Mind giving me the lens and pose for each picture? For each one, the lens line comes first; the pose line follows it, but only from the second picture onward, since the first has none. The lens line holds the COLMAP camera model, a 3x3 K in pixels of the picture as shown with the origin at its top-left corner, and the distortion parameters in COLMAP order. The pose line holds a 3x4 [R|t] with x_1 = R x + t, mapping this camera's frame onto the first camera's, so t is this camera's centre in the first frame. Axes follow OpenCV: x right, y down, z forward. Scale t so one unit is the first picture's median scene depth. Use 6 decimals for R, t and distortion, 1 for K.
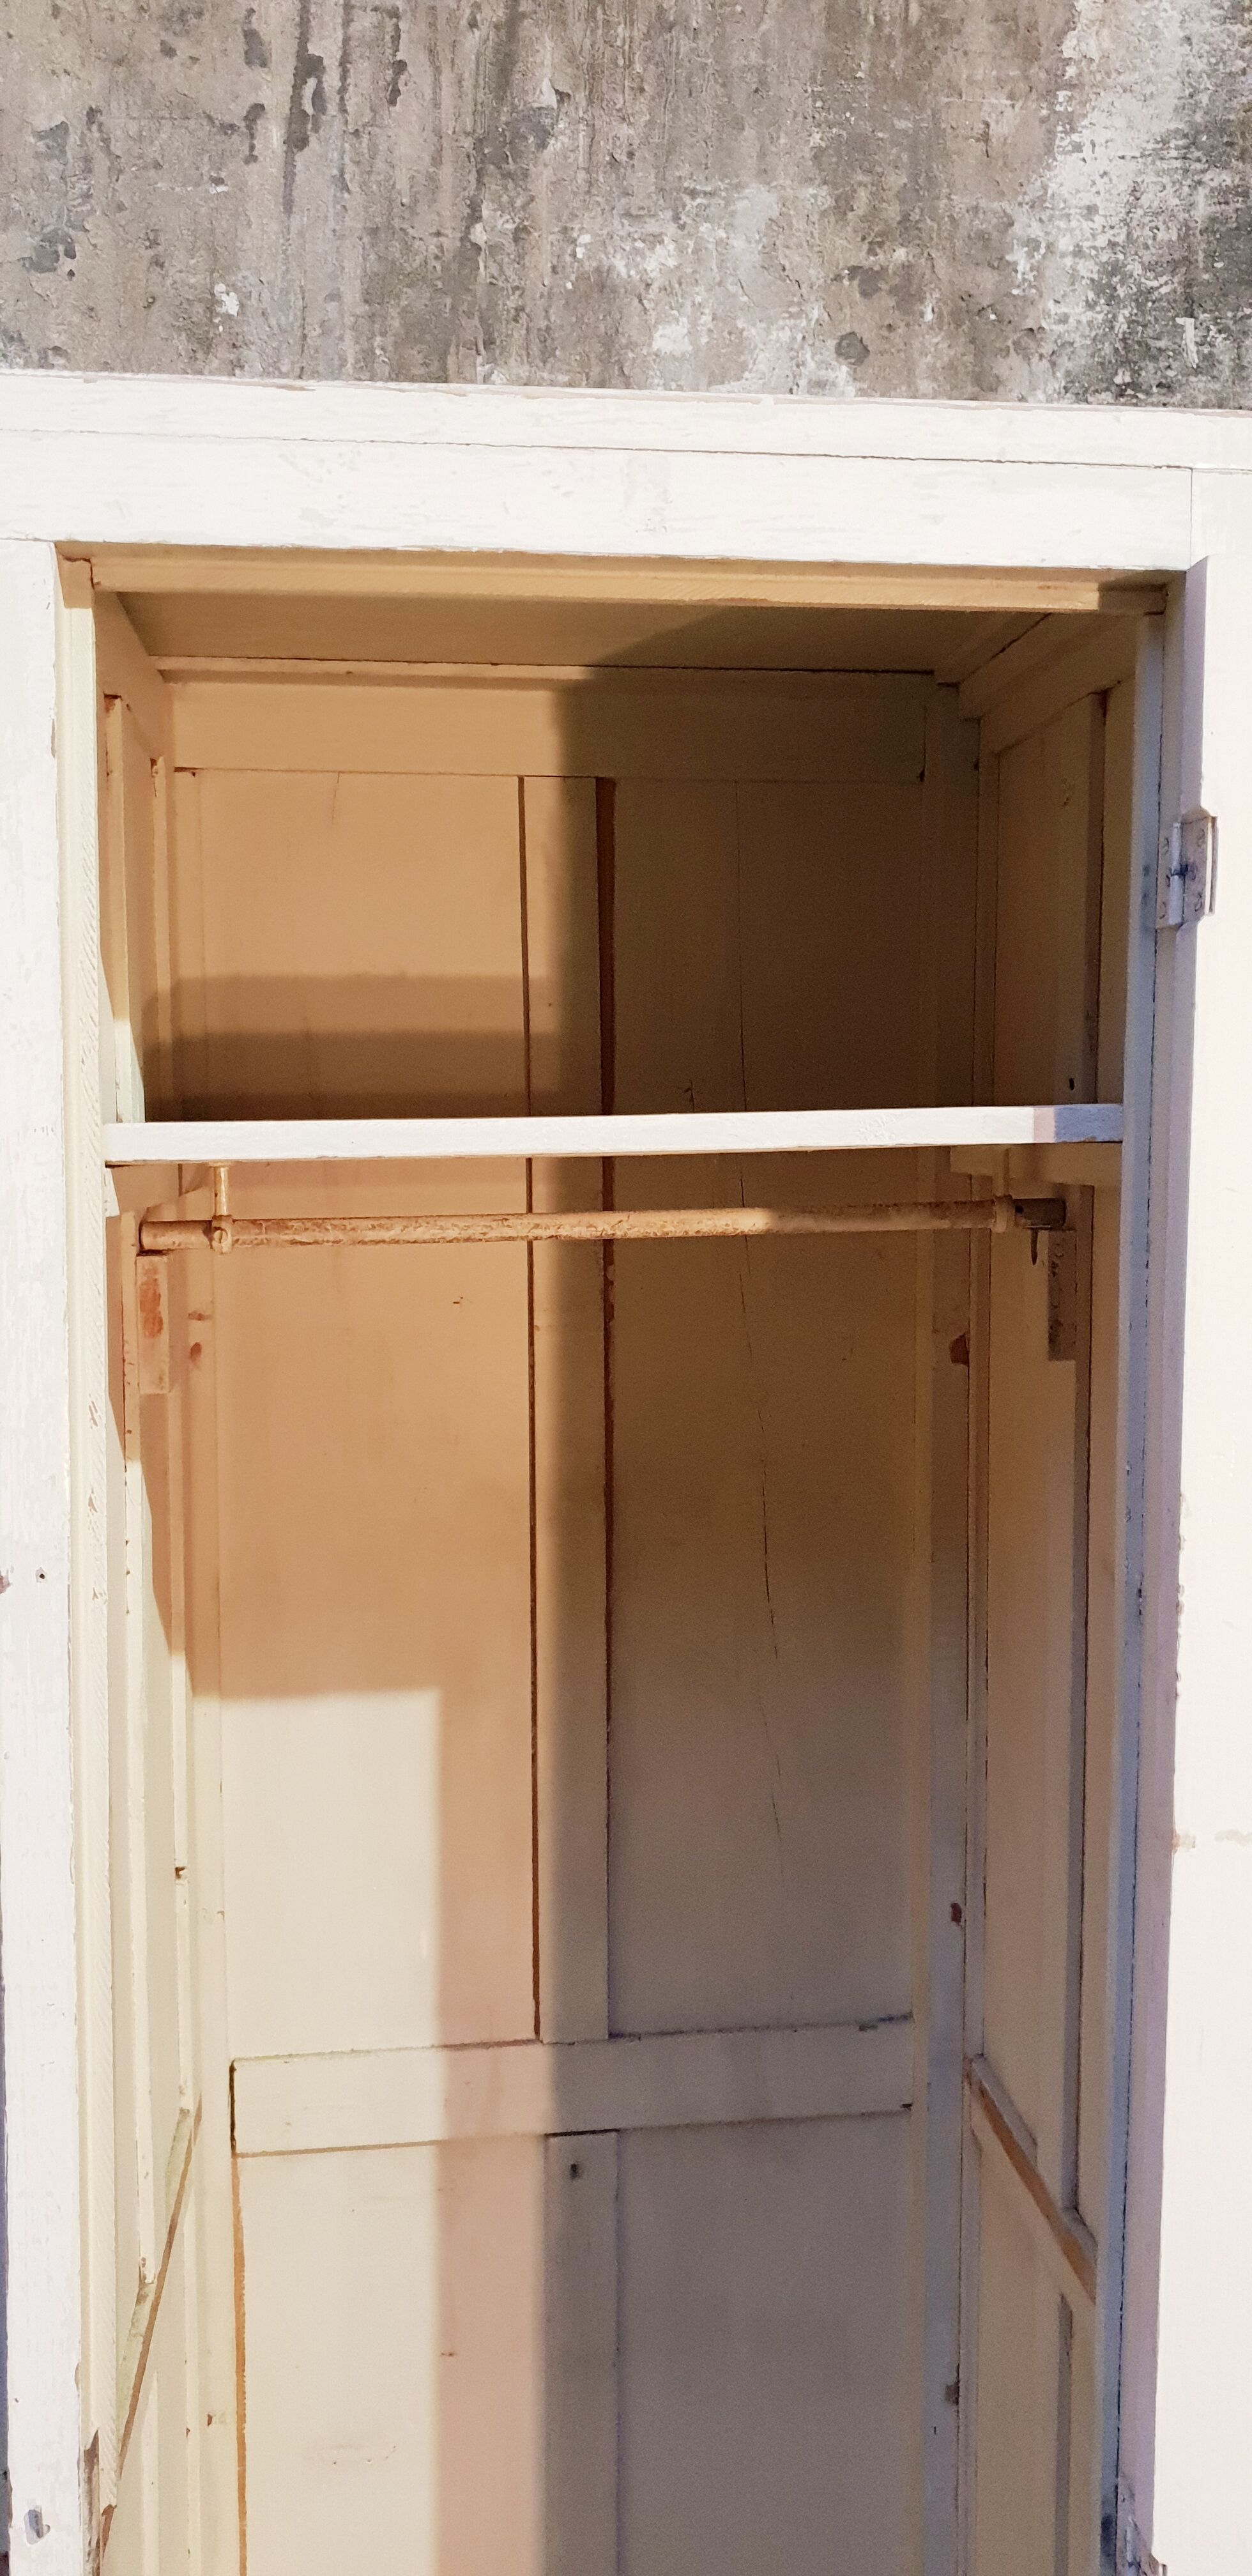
lens RADIAL K [[2034.5, 0, 658.7], [0, 2034.5, 1282.5], [0, 0, 1]] dist [-0.044872, 0.091118]
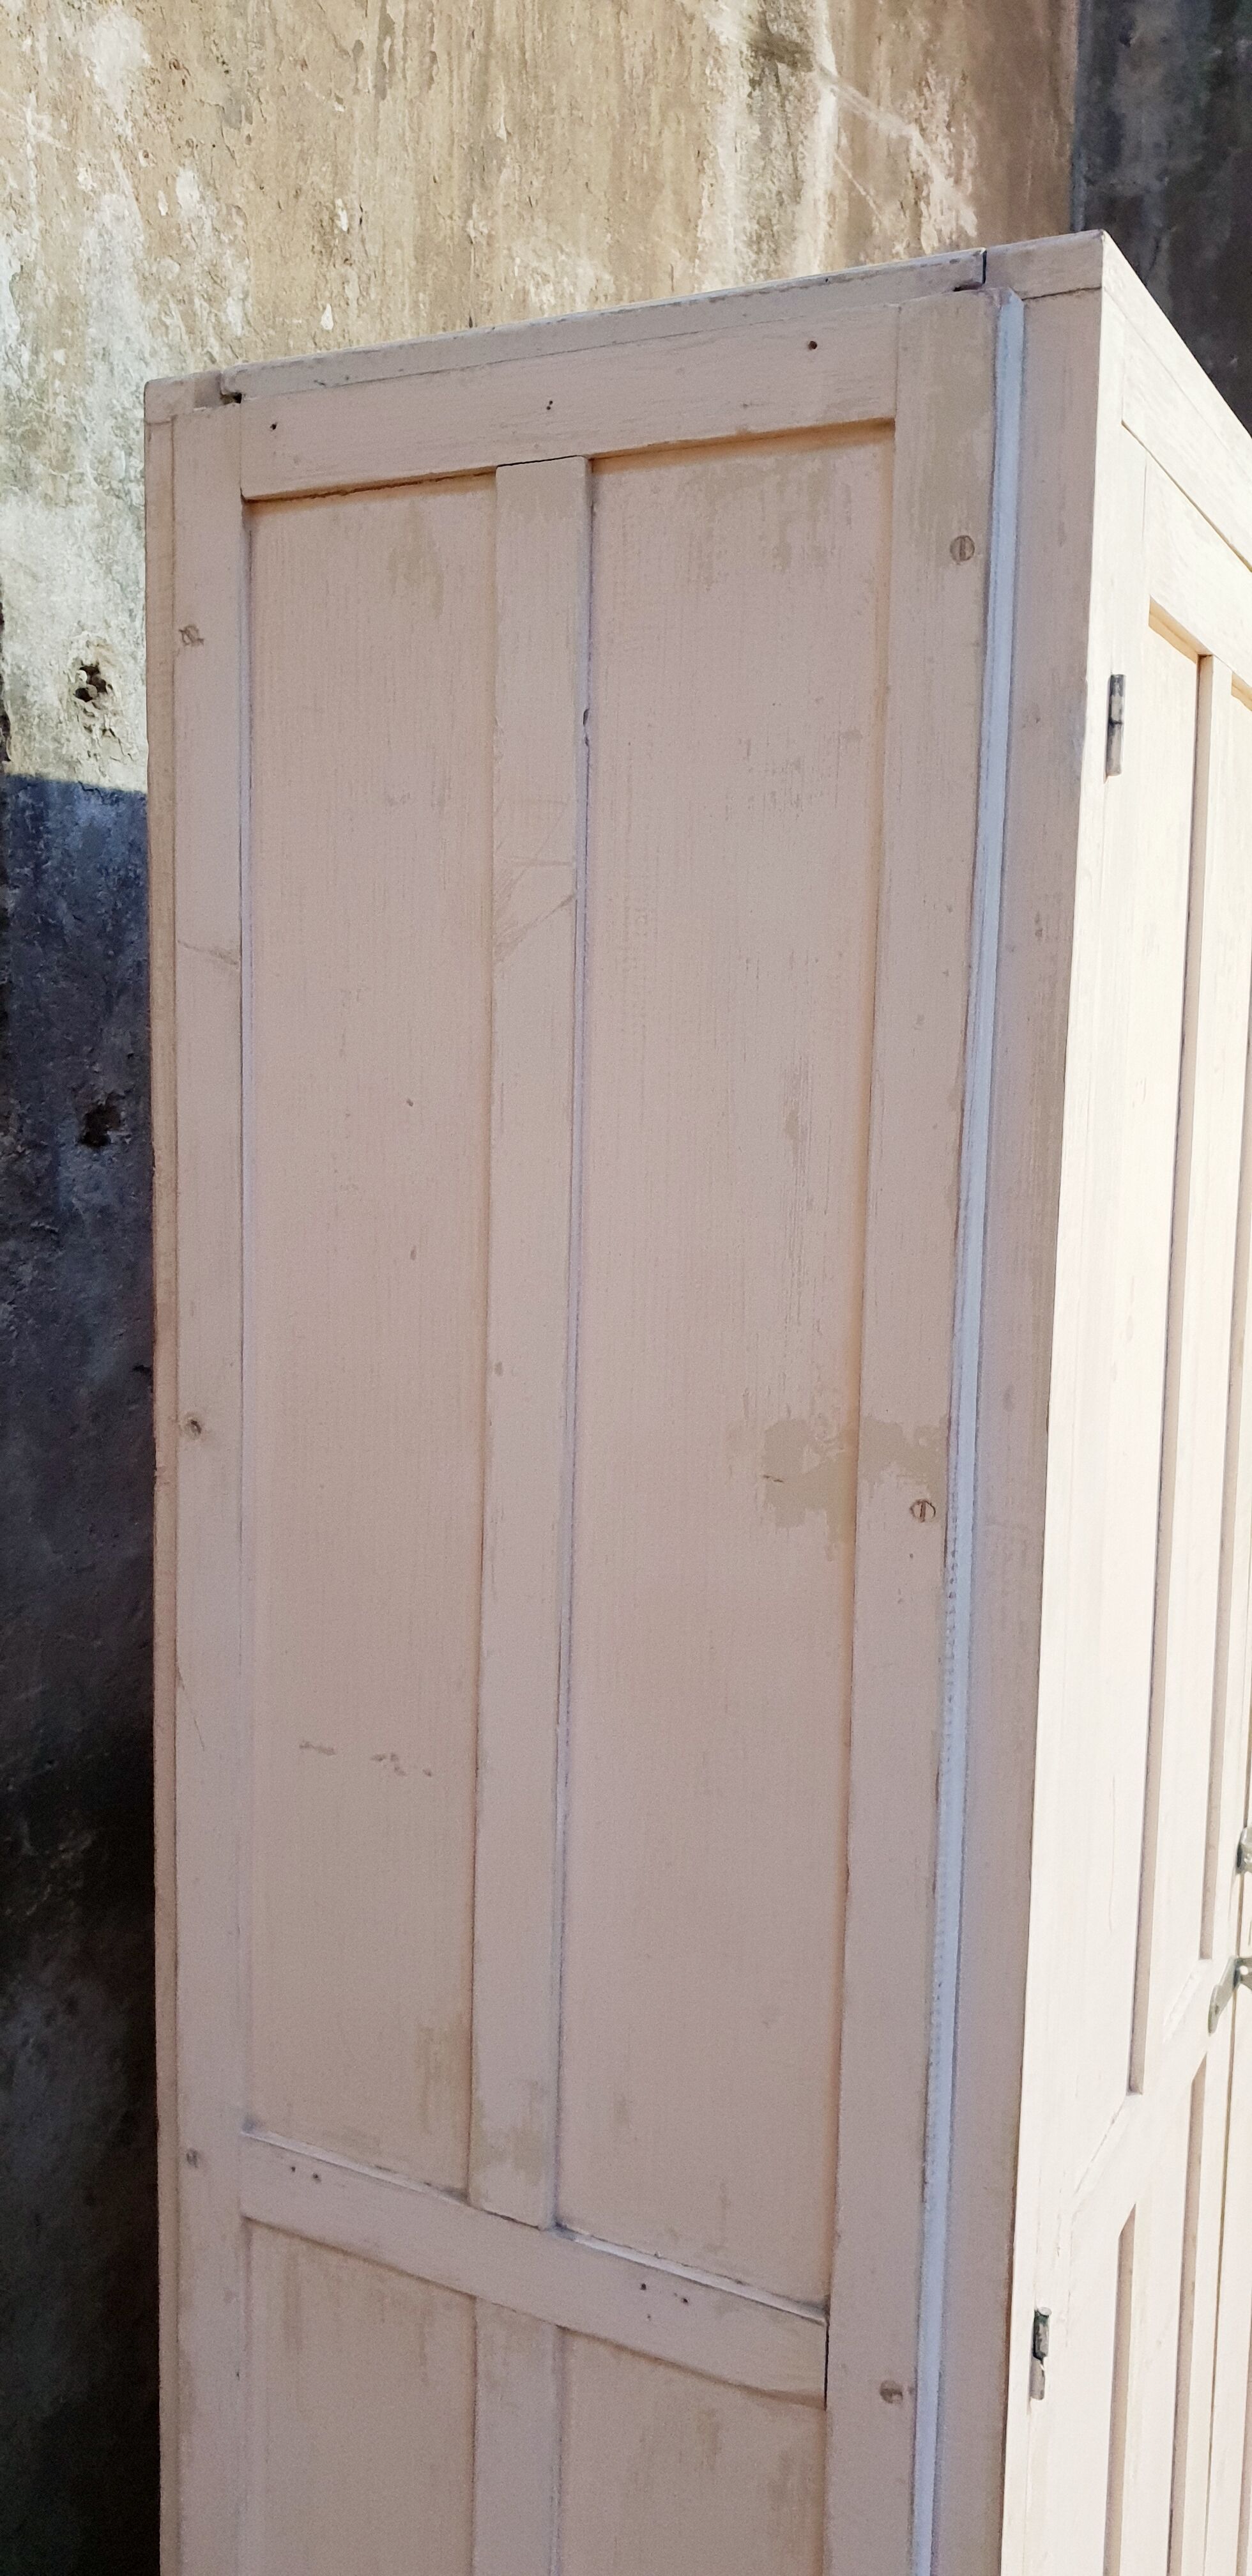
lens RADIAL K [[2006.5, 0, 662.4], [0, 2006.5, 1256.8], [0, 0, 1]] dist [0.005513, 0.011603]
pose [[0.544024, -0.082652, 0.834989, -1.045467], [0.054458, 0.996517, 0.063159, 0.003870], [-0.837301, 0.011111, 0.546630, 0.282610]]
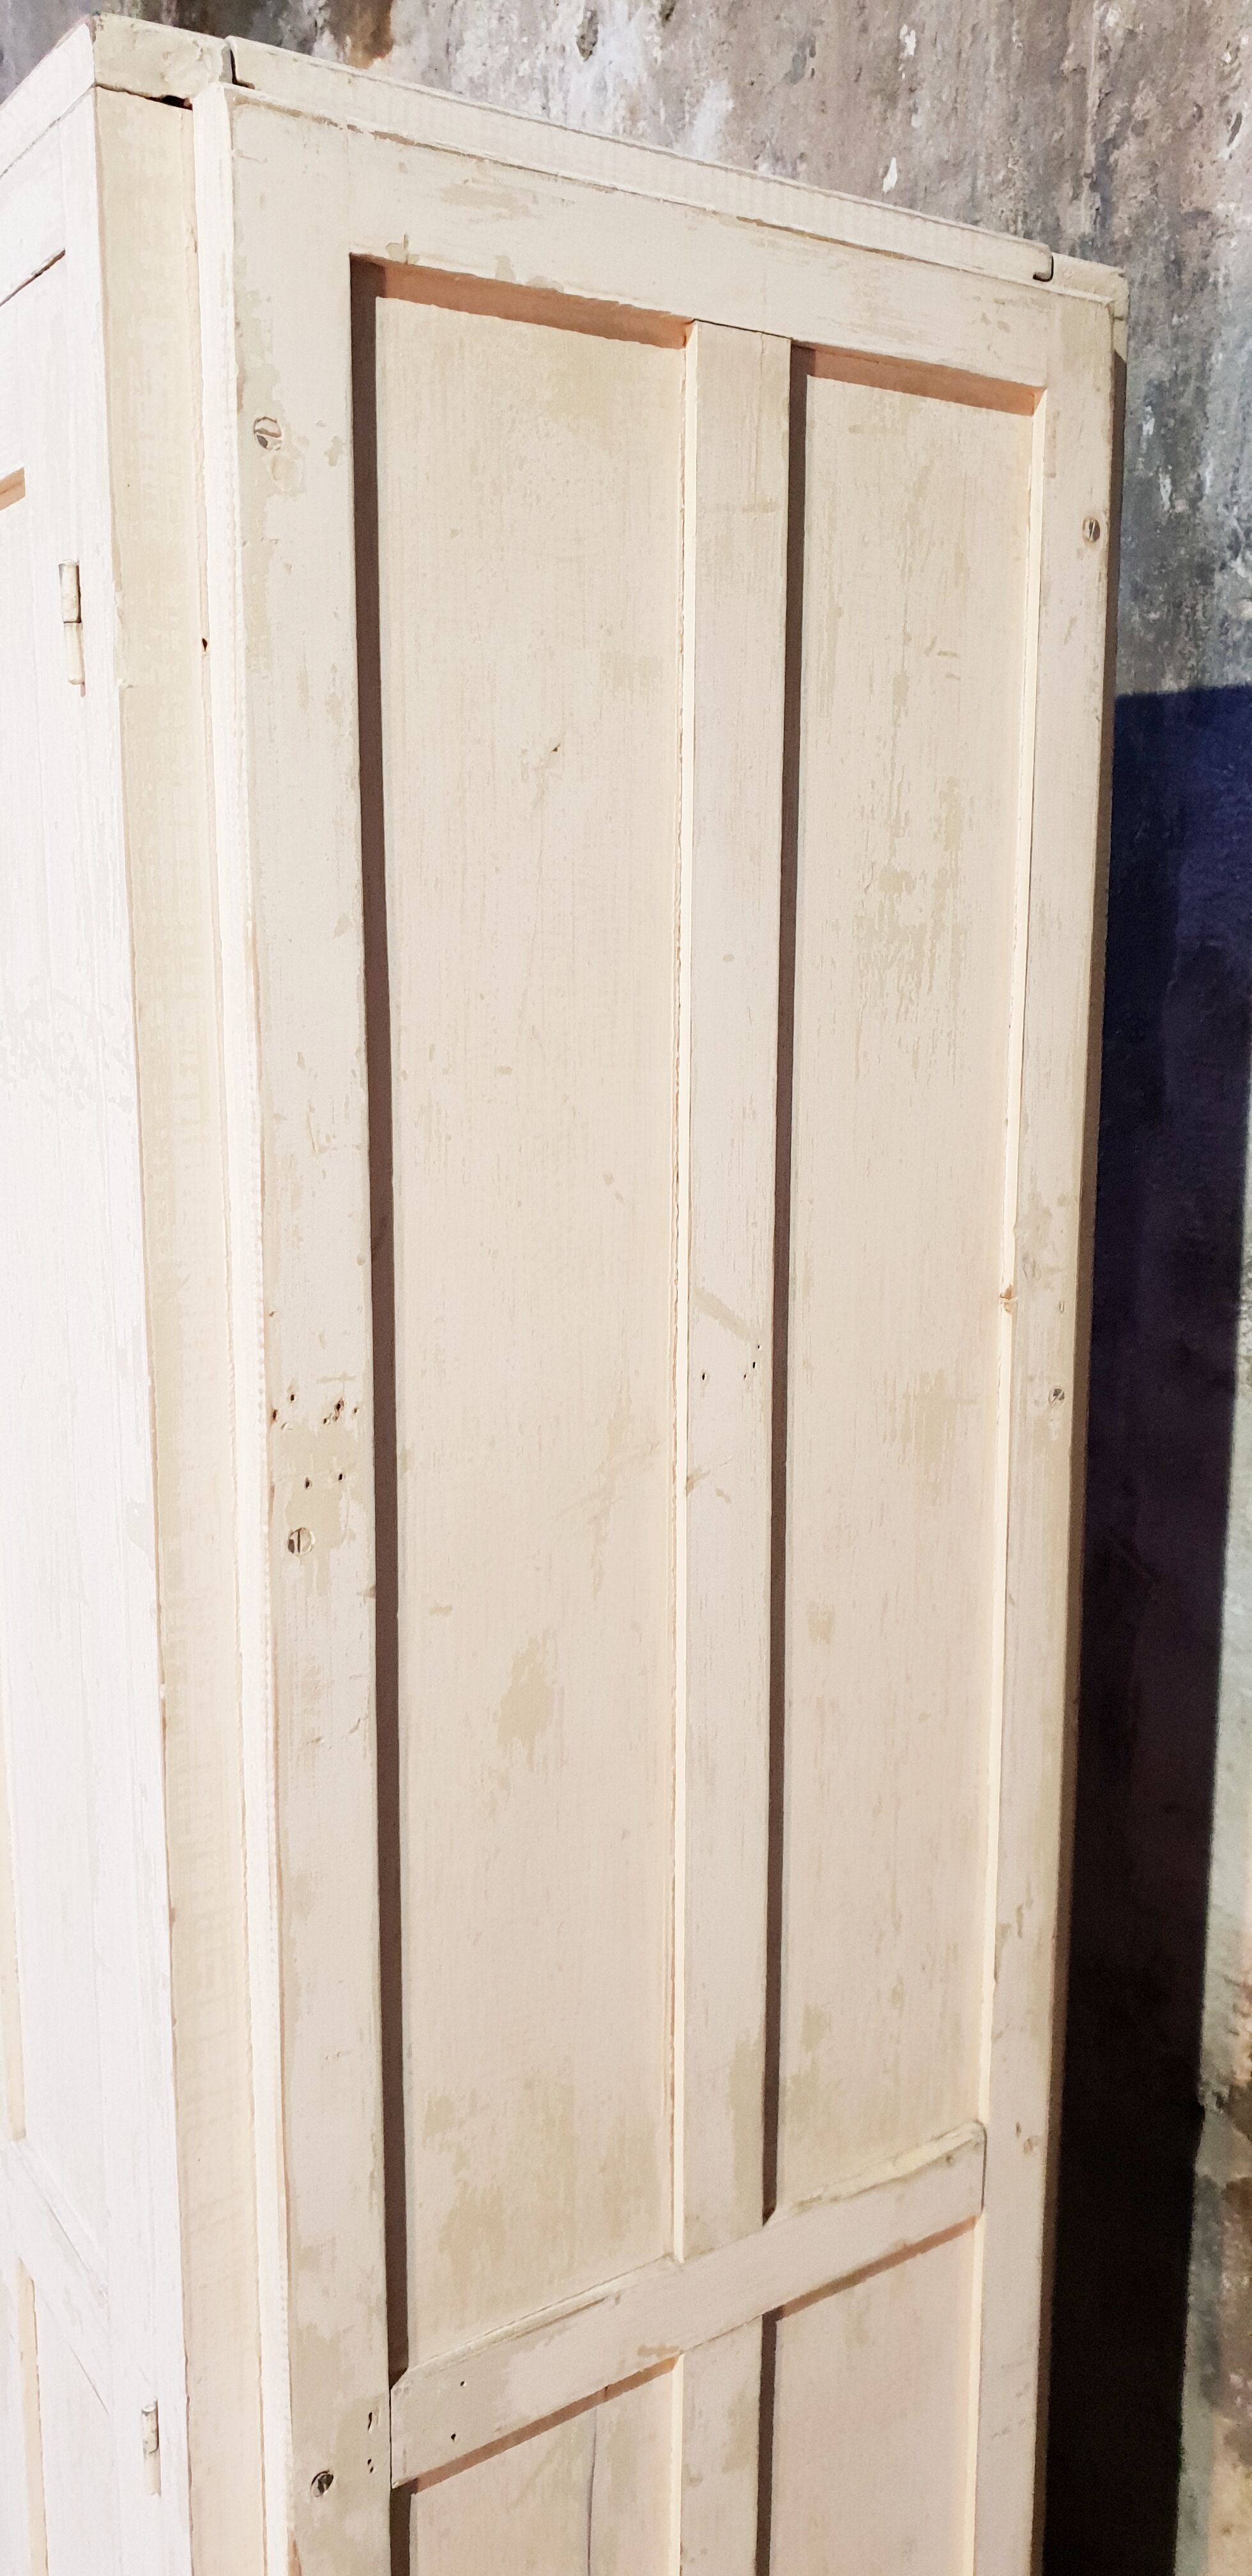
lens RADIAL K [[2035.5, 0, 642.9], [0, 2035.5, 1259.4], [0, 0, 1]] dist [-0.029782, 0.059716]
pose [[0.456595, 0.159987, -0.875171, 0.649626], [-0.083699, 0.987060, 0.136774, -0.041385], [0.885729, 0.010801, 0.464078, 0.451108]]
